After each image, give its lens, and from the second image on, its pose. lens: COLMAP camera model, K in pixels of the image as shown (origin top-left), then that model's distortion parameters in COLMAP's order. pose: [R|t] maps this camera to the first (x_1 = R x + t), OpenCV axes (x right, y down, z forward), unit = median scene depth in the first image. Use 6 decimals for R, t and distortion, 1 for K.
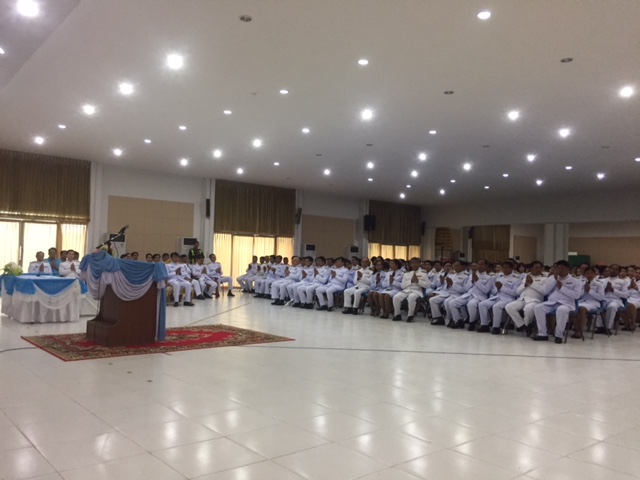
lens RADIAL K [[547.4, 0, 319.1], [0, 547.4, 237.6], [0, 0, 1]] dist [0.076350, -0.110075]
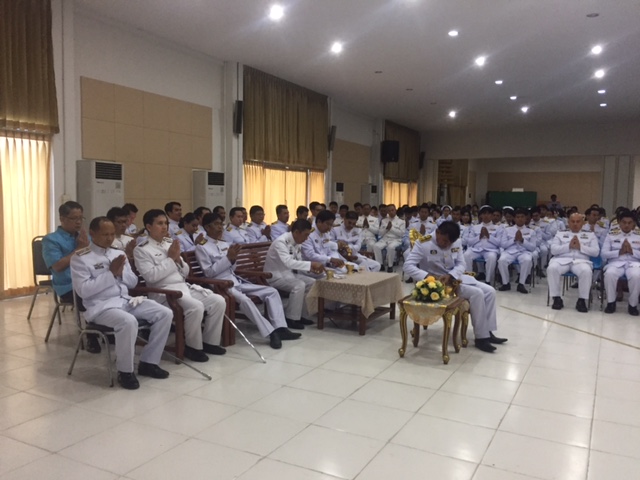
lens RADIAL K [[547.4, 0, 321.8], [0, 547.4, 240.1], [0, 0, 1]] dist [0.076350, -0.110075]
pose [[0.924216, -0.041256, 0.379635, -0.356492], [-0.006558, 0.992285, 0.123801, -0.000620], [-0.381814, -0.116909, 0.916816, 0.466905]]
